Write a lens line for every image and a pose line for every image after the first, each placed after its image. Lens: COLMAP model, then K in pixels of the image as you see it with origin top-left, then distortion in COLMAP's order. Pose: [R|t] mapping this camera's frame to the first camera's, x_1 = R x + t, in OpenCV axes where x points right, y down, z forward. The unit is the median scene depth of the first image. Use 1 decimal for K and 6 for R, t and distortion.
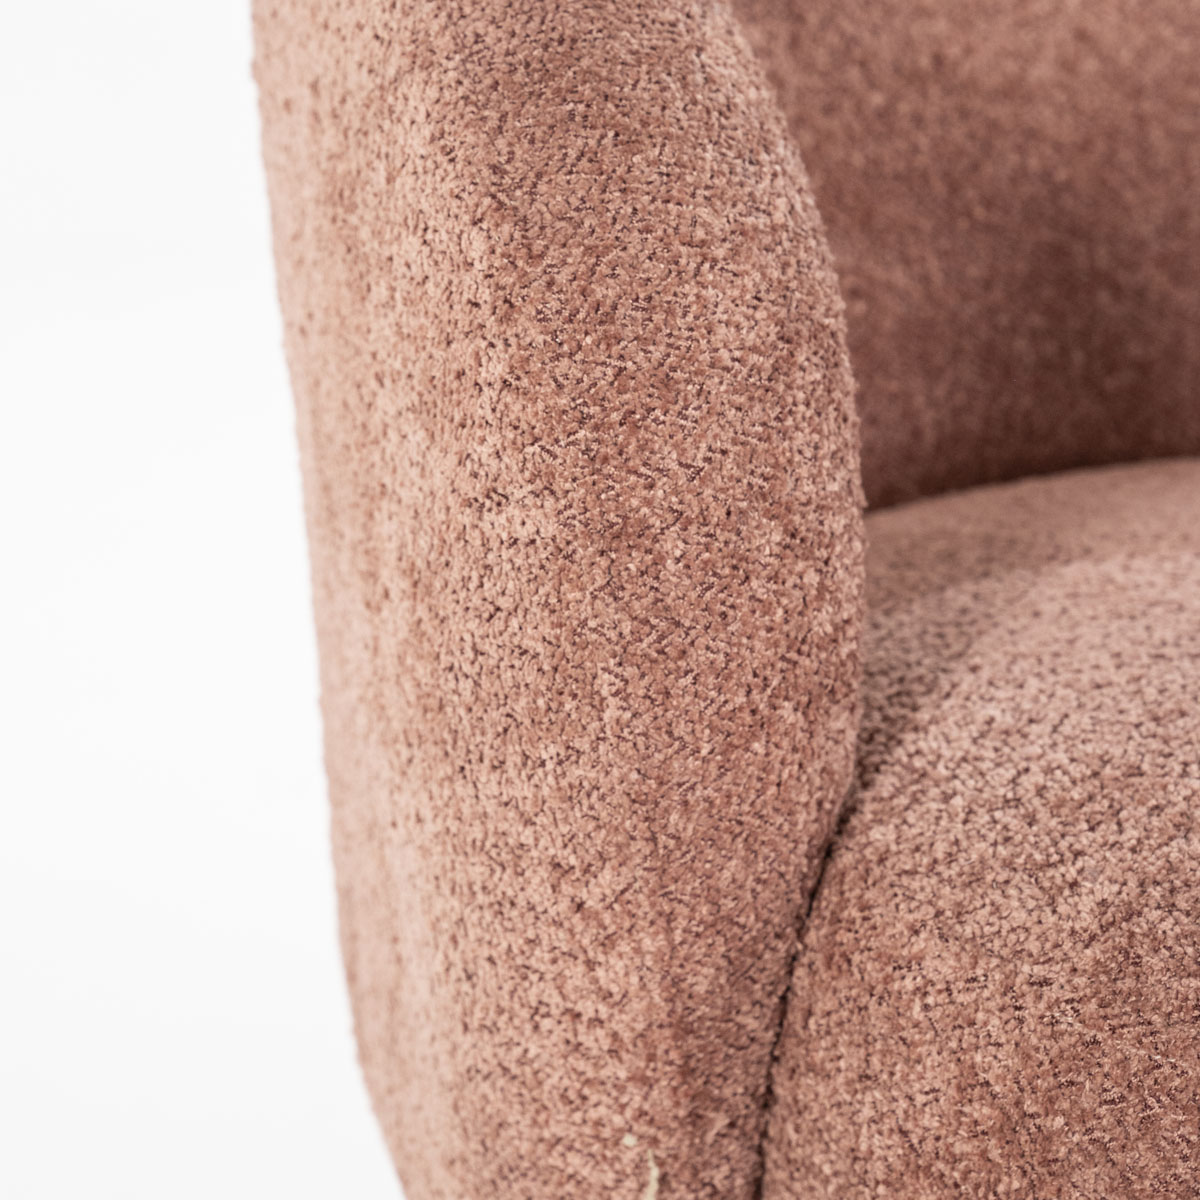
lens RADIAL K [[3455.5, 0, 600.0], [0, 3455.5, 600.0], [0, 0, 1]] dist [0.310433, 1.021239]
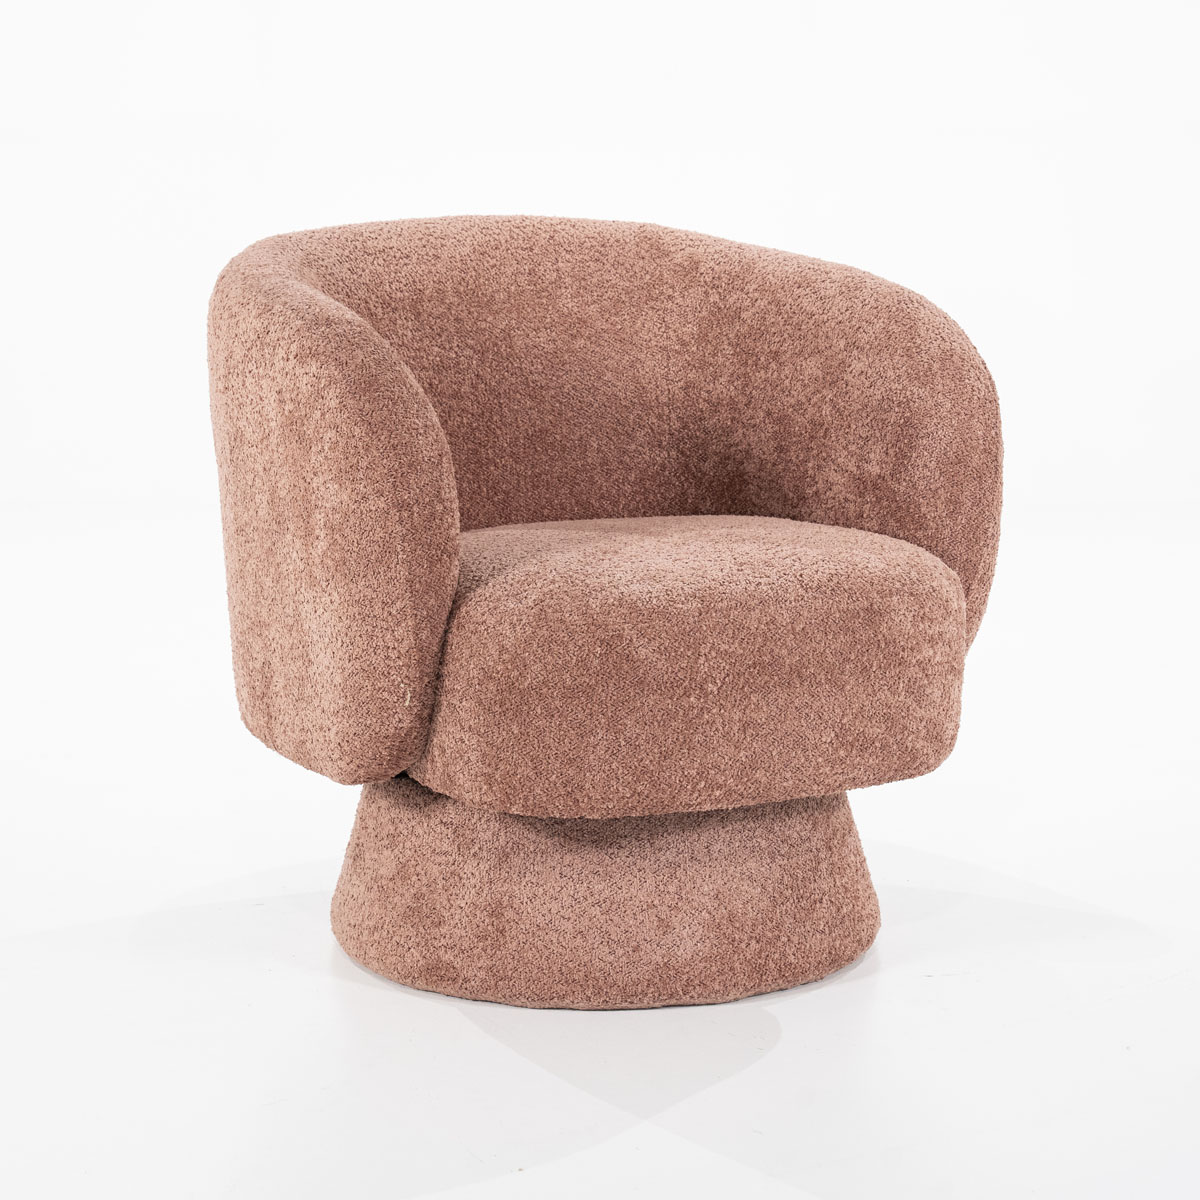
lens RADIAL K [[3455.5, 0, 600.0], [0, 3455.5, 600.0], [0, 0, 1]] dist [0.310433, 1.021239]
pose [[0.971154, -0.035631, 0.235777, -0.638176], [0.059467, 0.993722, -0.094767, 0.426178], [-0.230920, 0.106054, 0.967175, -2.511643]]
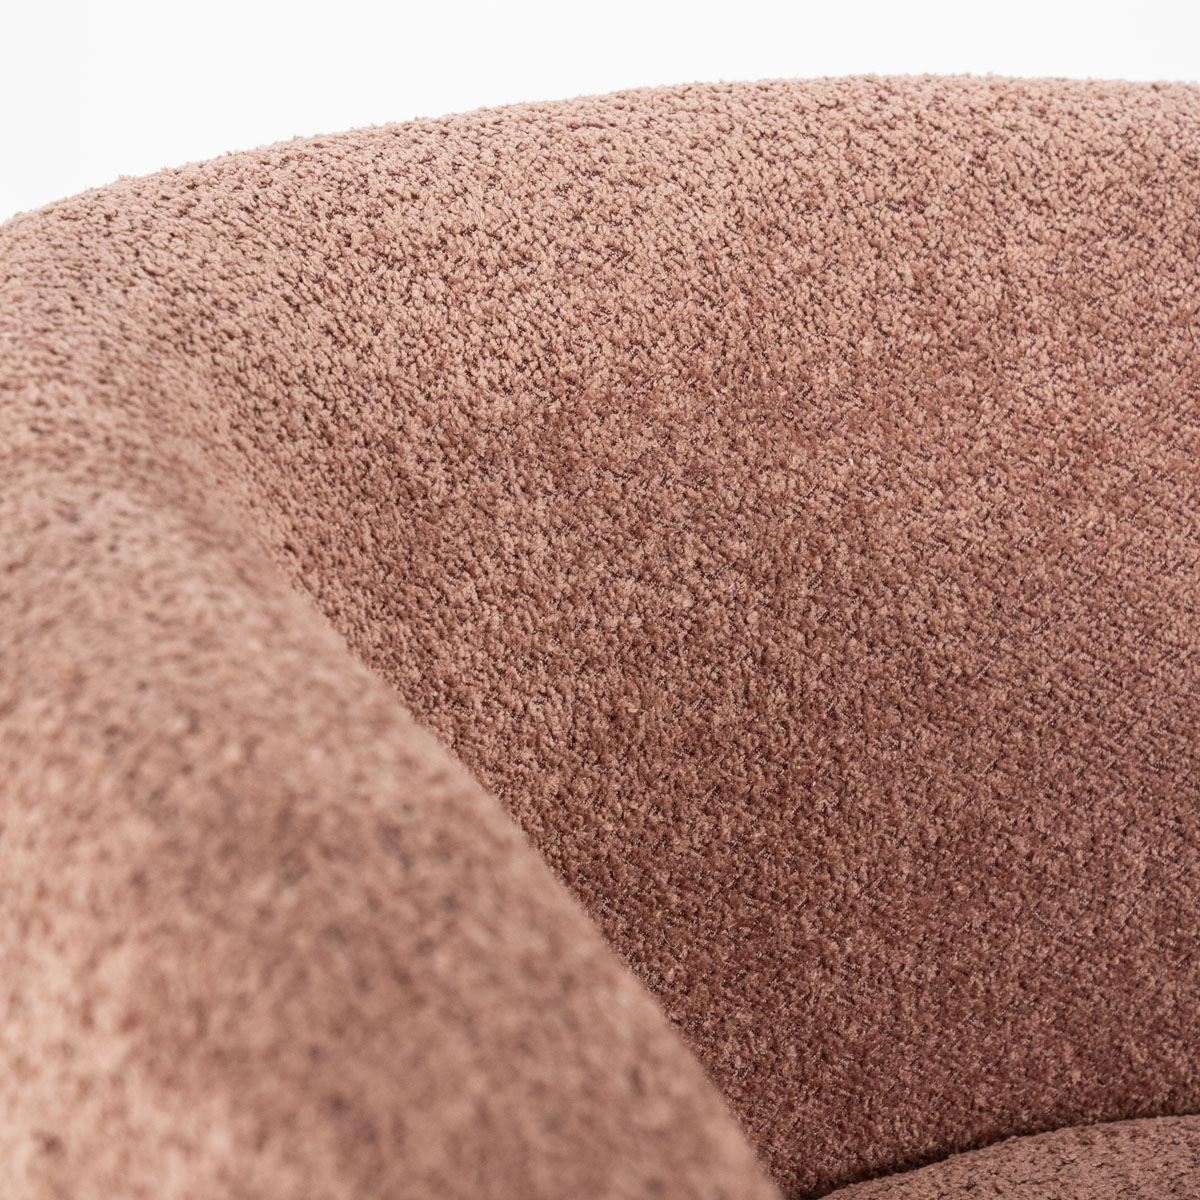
lens RADIAL K [[3455.5, 0, 600.0], [0, 3455.5, 600.0], [0, 0, 1]] dist [0.310433, 1.021239]
pose [[0.961182, -0.072210, 0.266299, -0.170792], [0.068542, 0.997382, 0.023058, -0.294614], [-0.267267, -0.003910, 0.963615, 0.345121]]
